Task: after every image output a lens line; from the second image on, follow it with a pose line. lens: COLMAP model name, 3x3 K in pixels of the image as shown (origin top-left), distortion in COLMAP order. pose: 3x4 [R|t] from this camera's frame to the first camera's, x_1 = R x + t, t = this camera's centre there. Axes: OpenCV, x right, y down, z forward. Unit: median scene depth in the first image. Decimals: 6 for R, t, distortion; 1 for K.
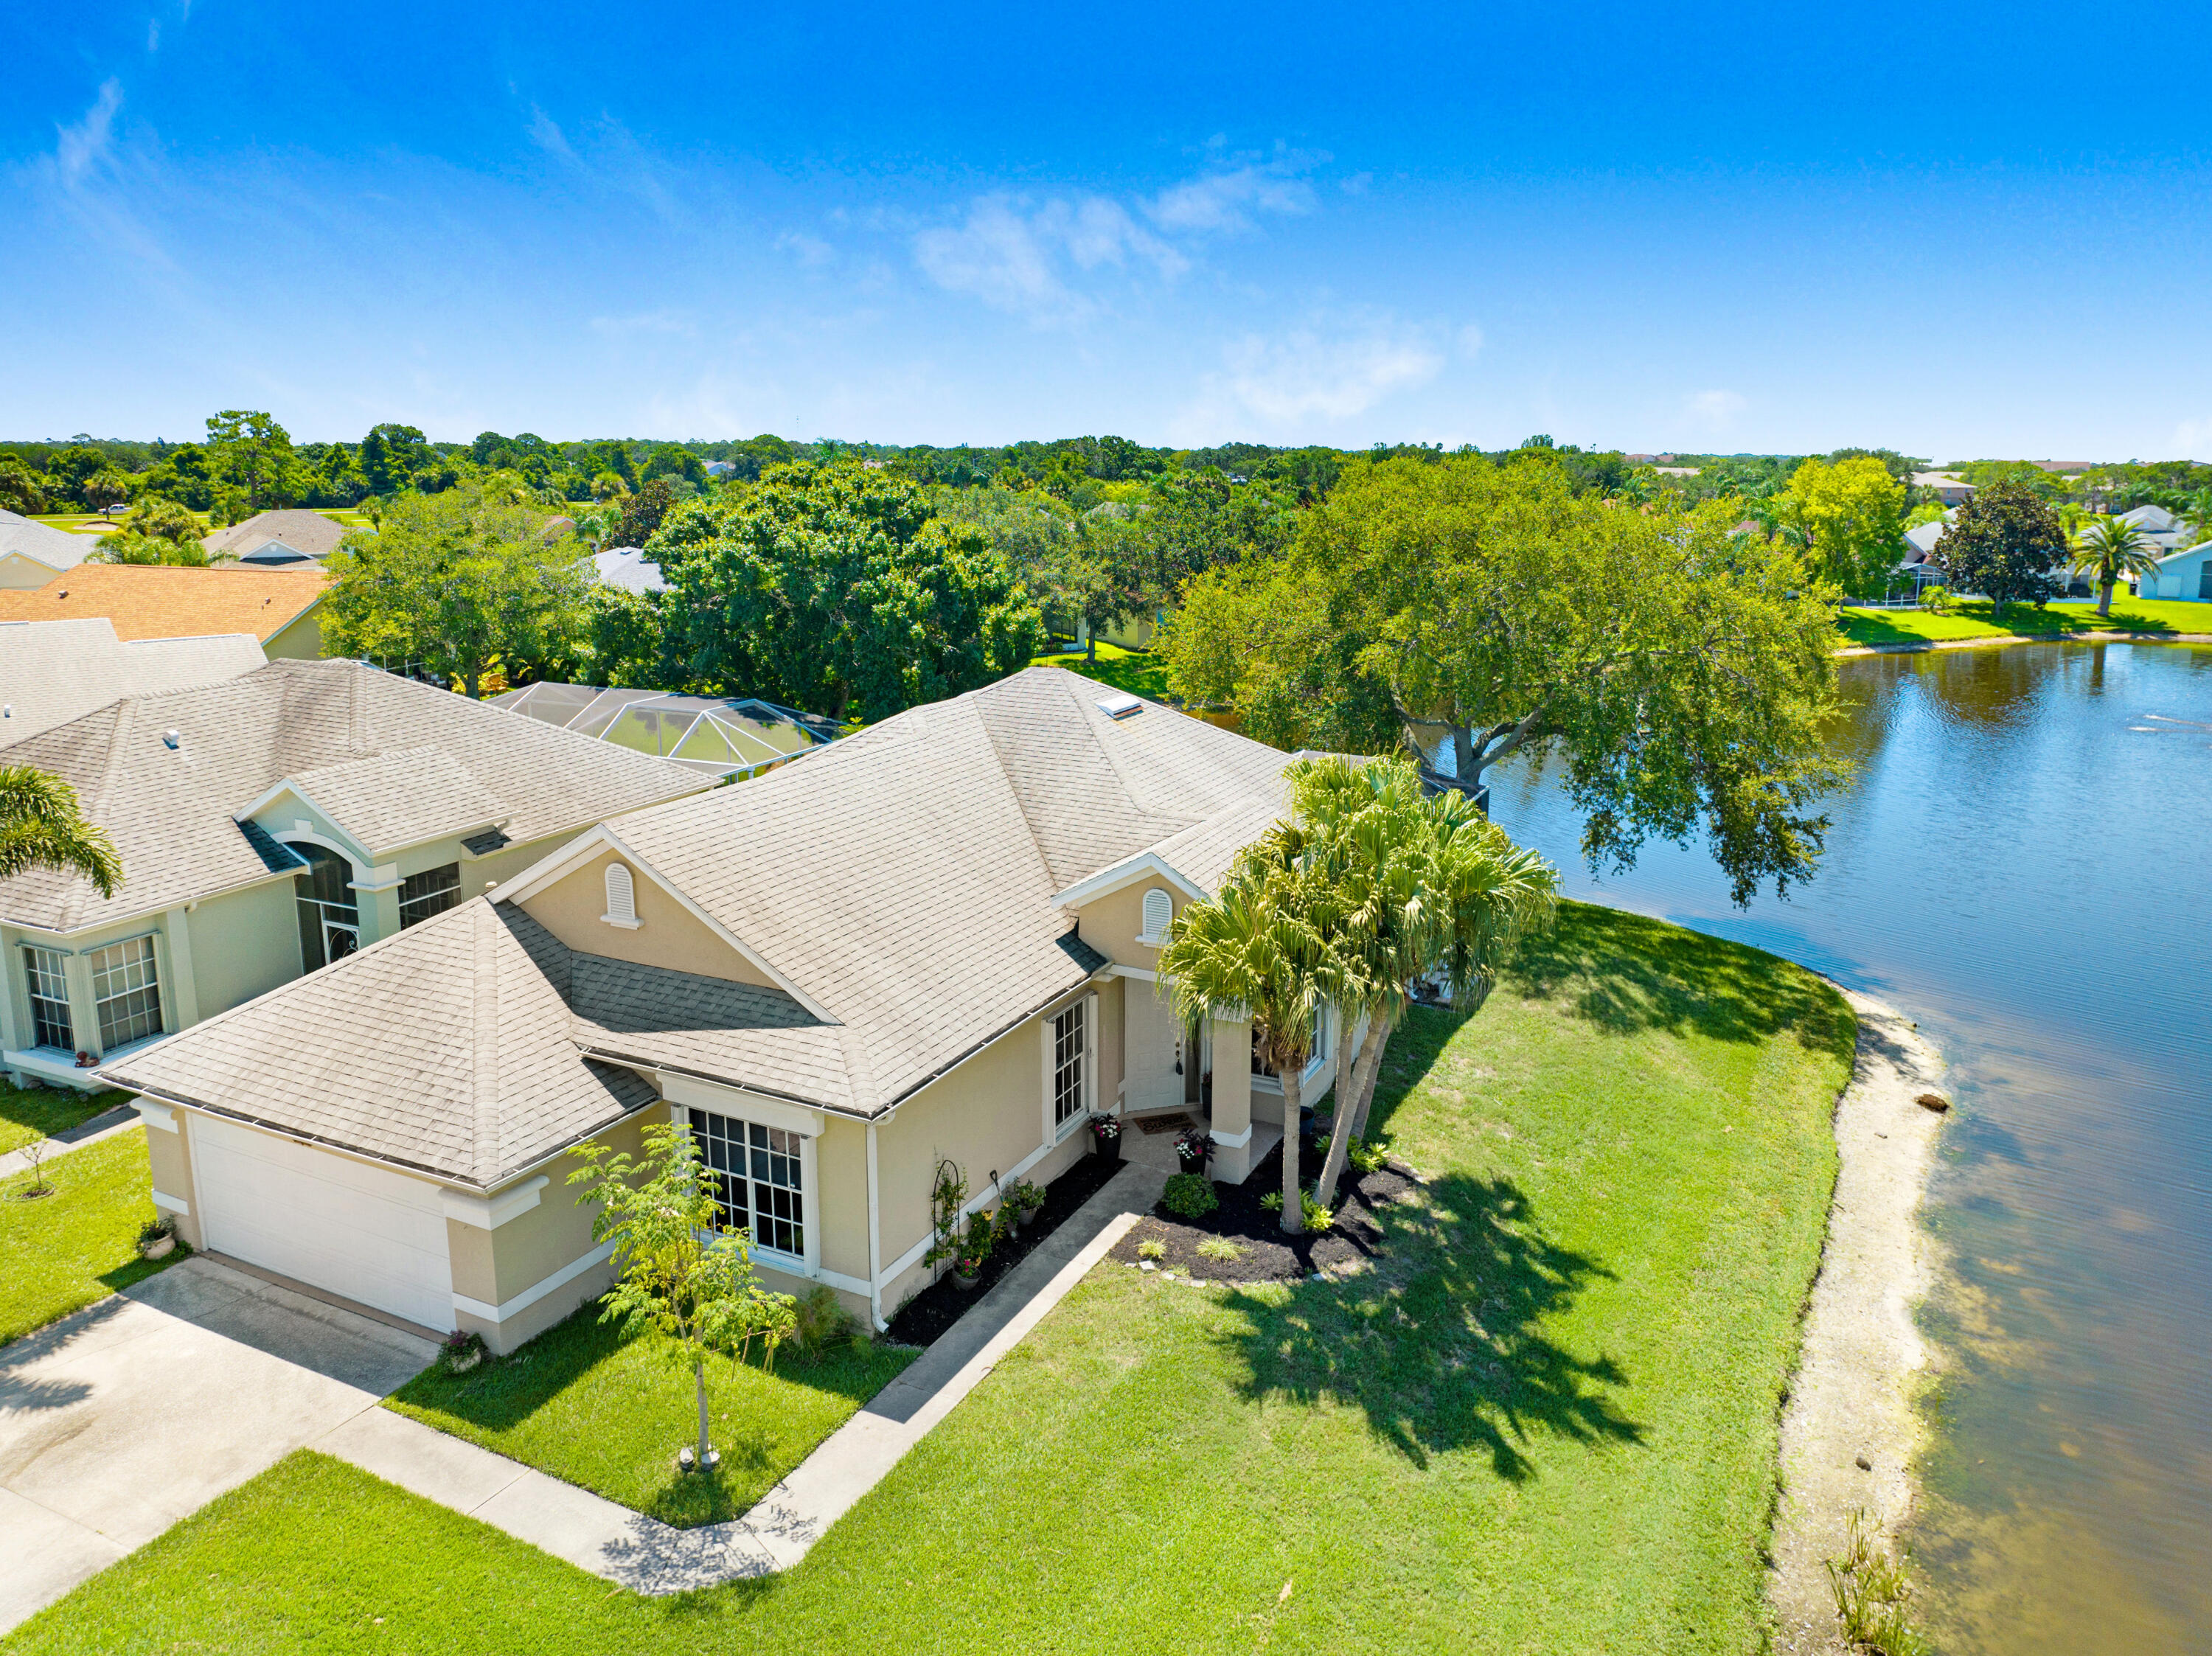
lens RADIAL K [[1545.4, 0, 1102.5], [0, 1545.4, 856.8], [0, 0, 1]] dist [-0.052743, 0.024006]
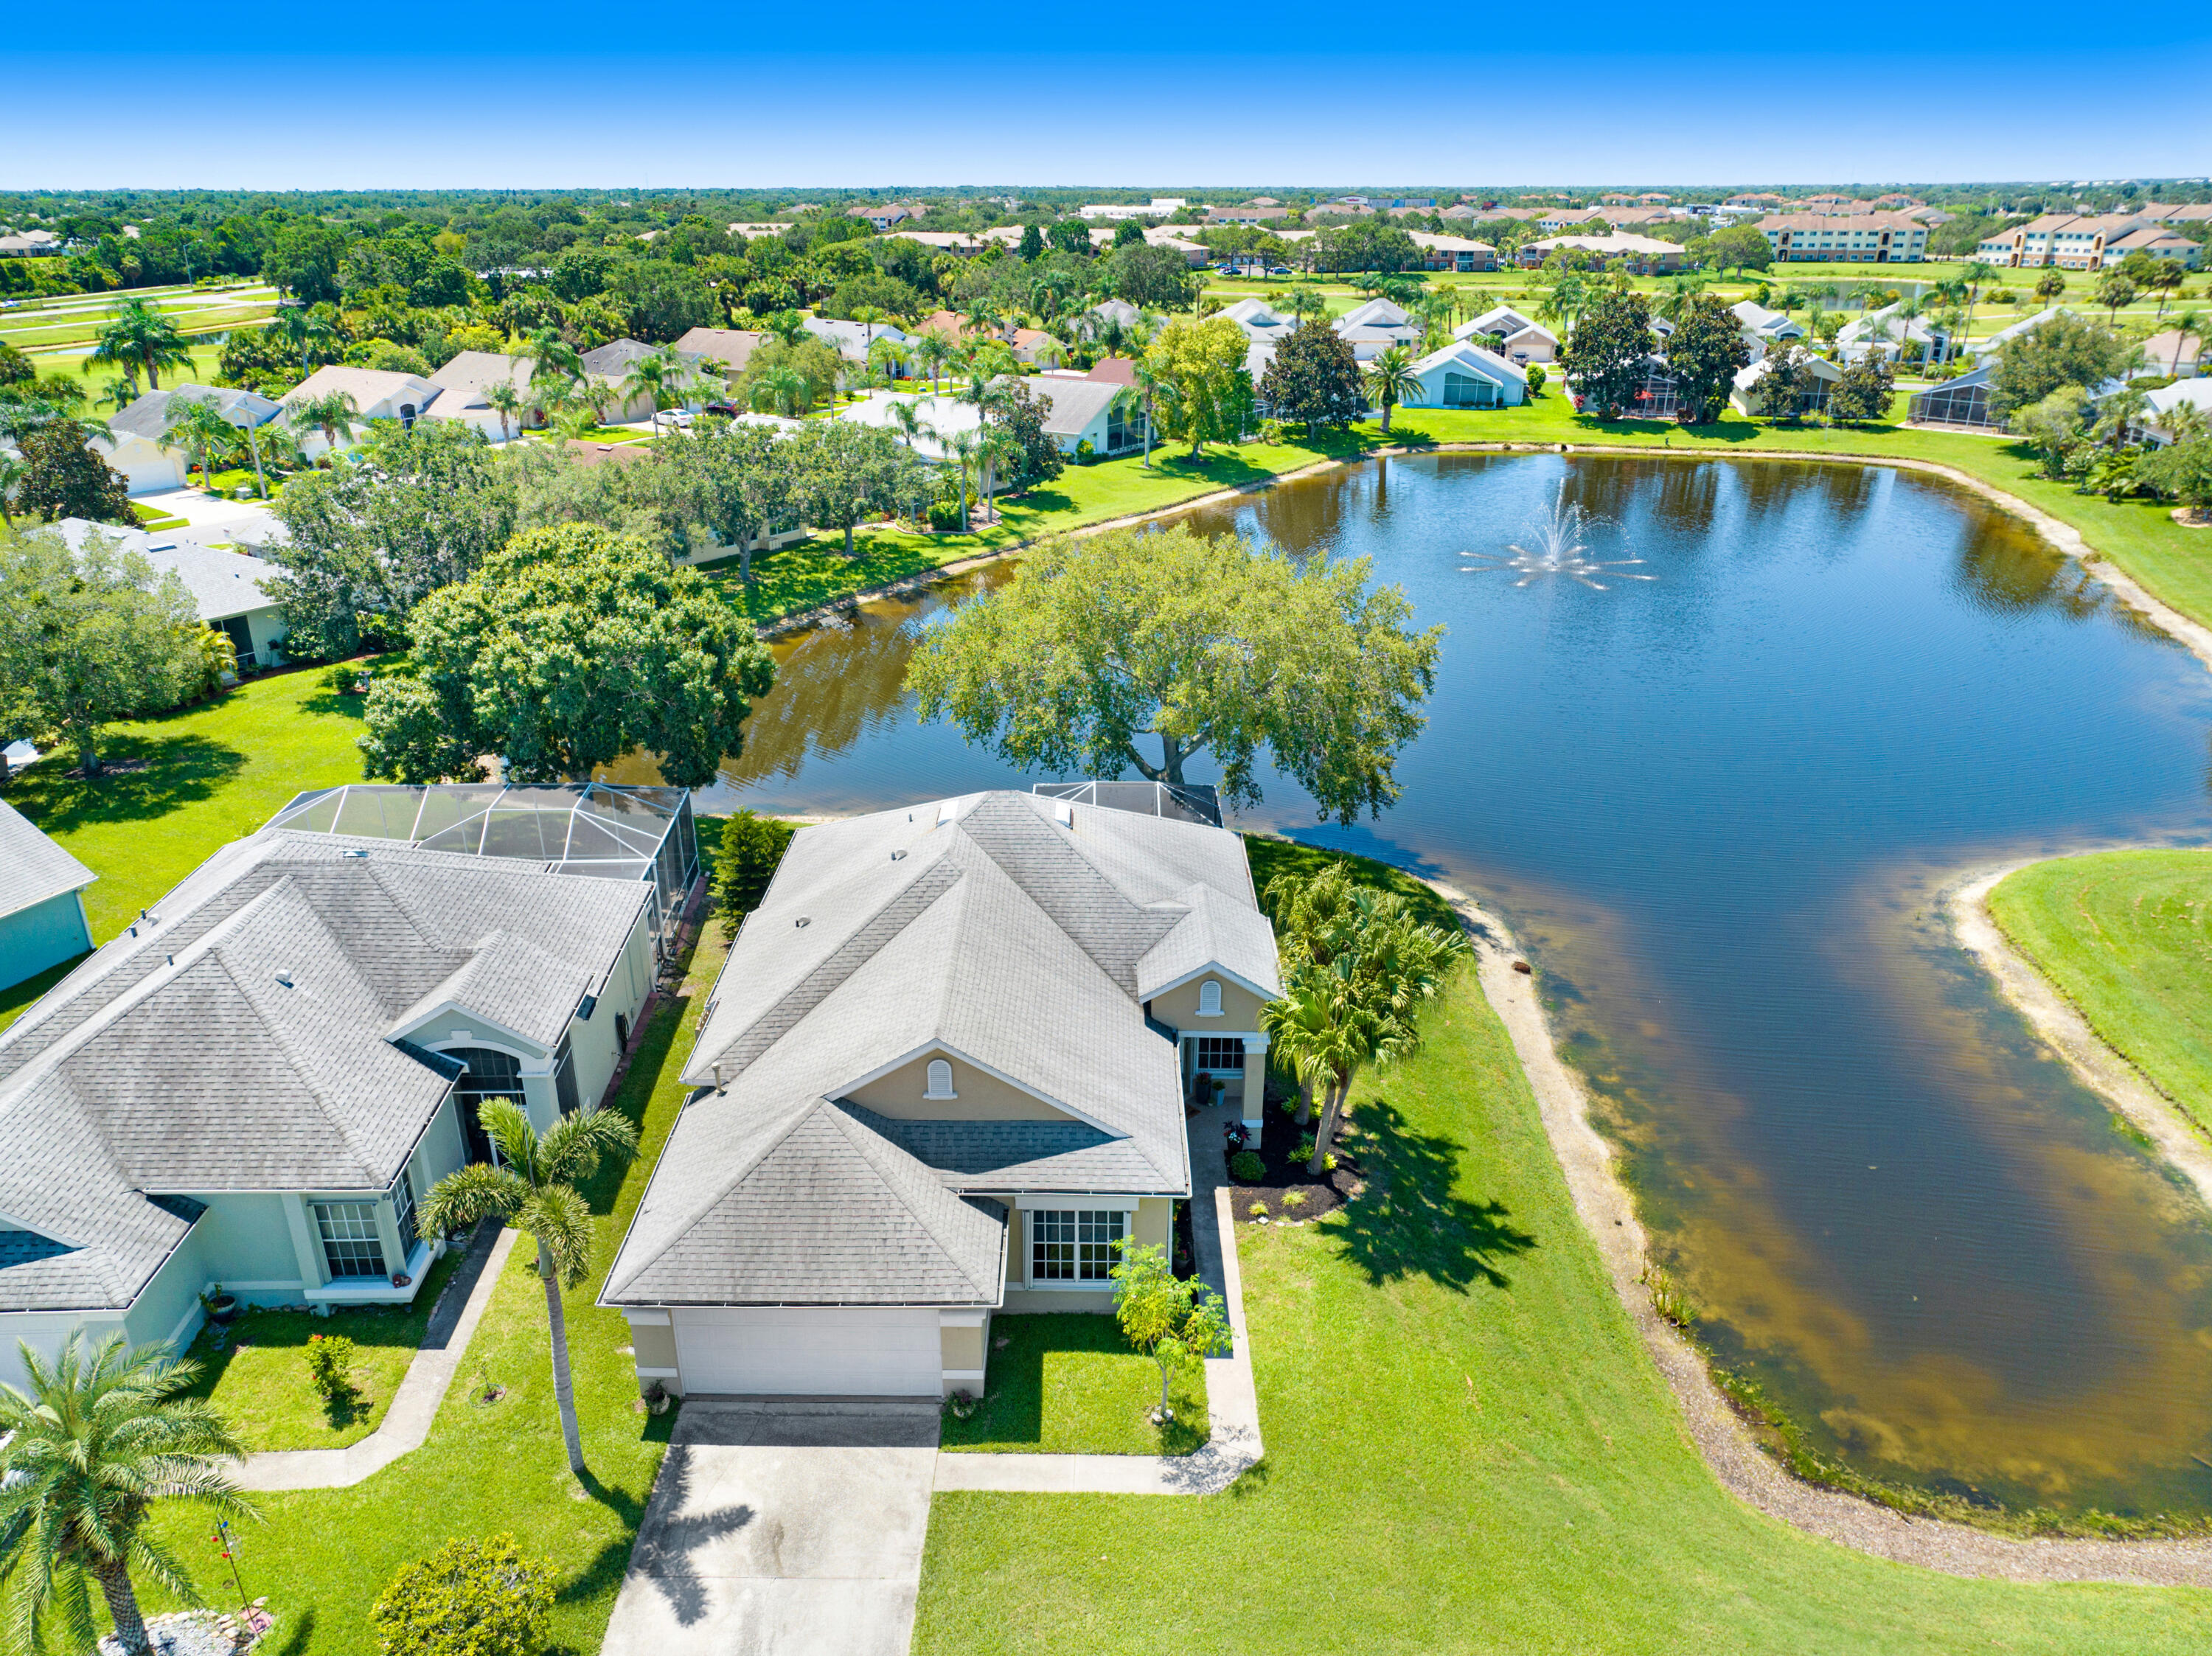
lens RADIAL K [[1545.4, 0, 1095.1], [0, 1545.4, 809.2], [0, 0, 1]] dist [-0.052743, 0.024006]
pose [[0.895196, -0.163079, 0.414764, -0.681972], [0.105783, 0.981802, 0.157715, -0.411744], [-0.432937, -0.097311, 0.896156, -0.337968]]
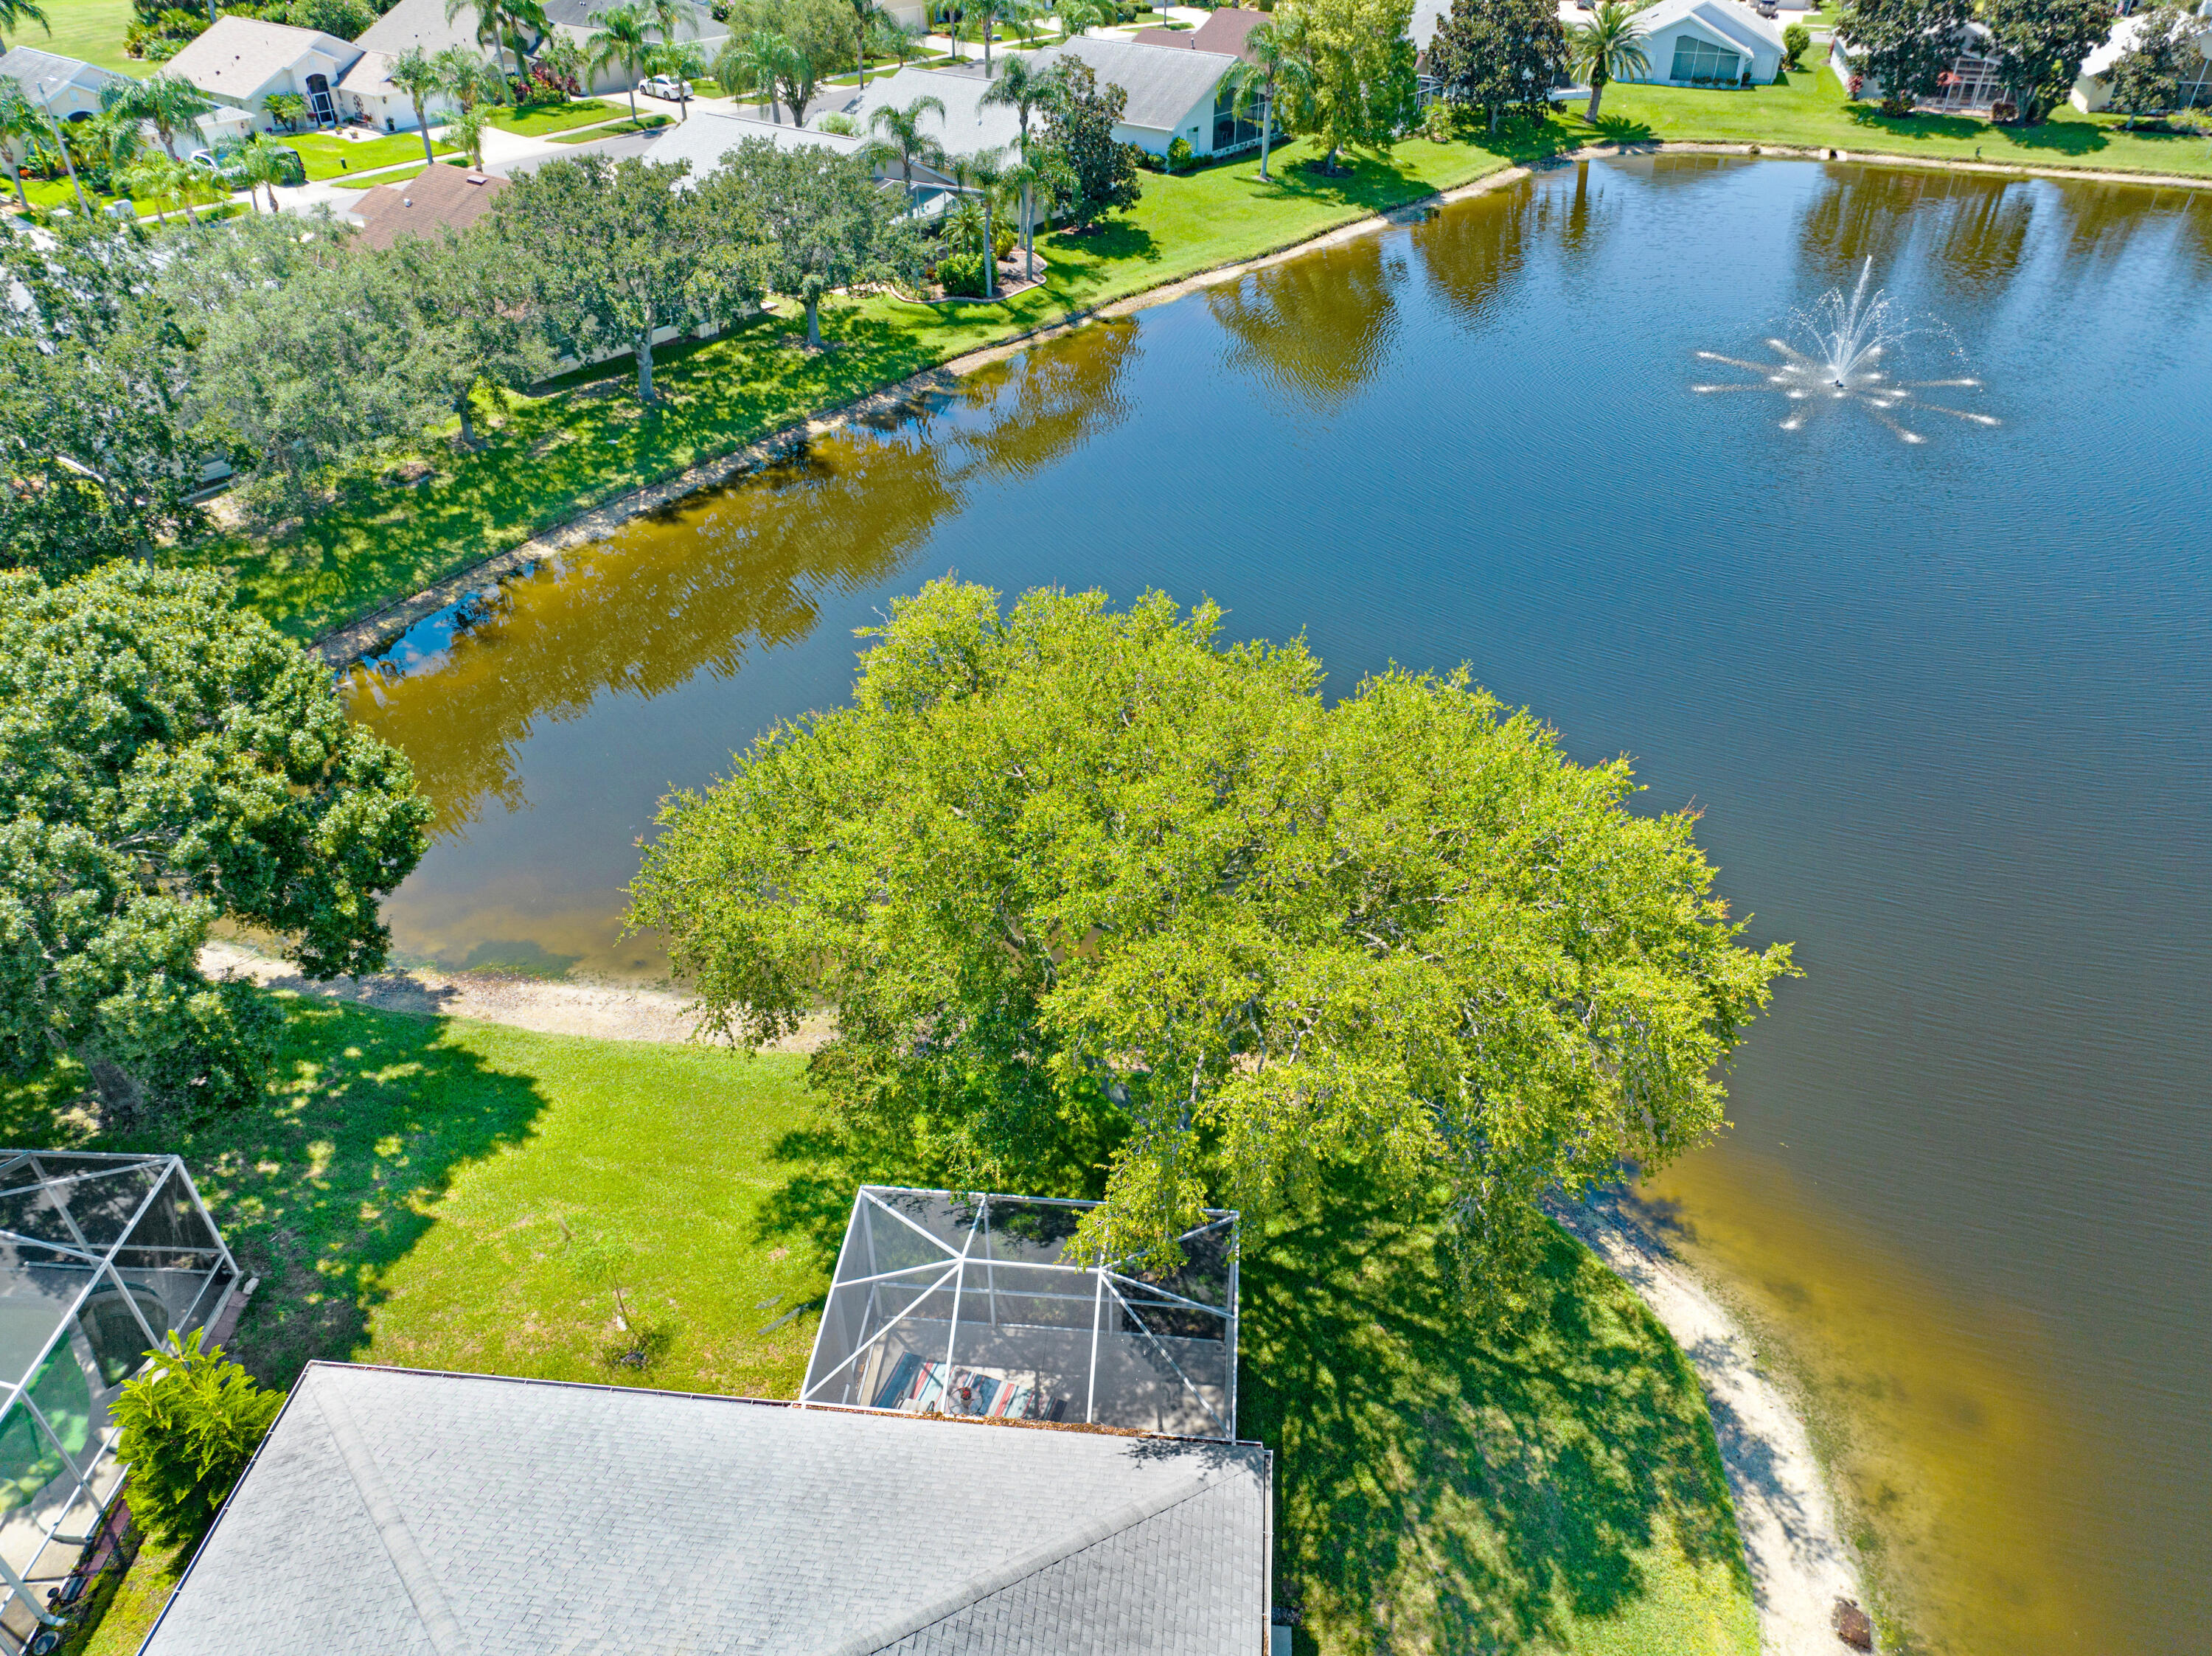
lens RADIAL K [[1545.4, 0, 1123.9], [0, 1545.4, 801.6], [0, 0, 1]] dist [-0.052743, 0.024006]
pose [[0.926522, -0.209626, 0.312433, 0.060377], [0.086076, 0.926482, 0.366363, -0.728876], [-0.366263, -0.312550, 0.876450, 0.781936]]
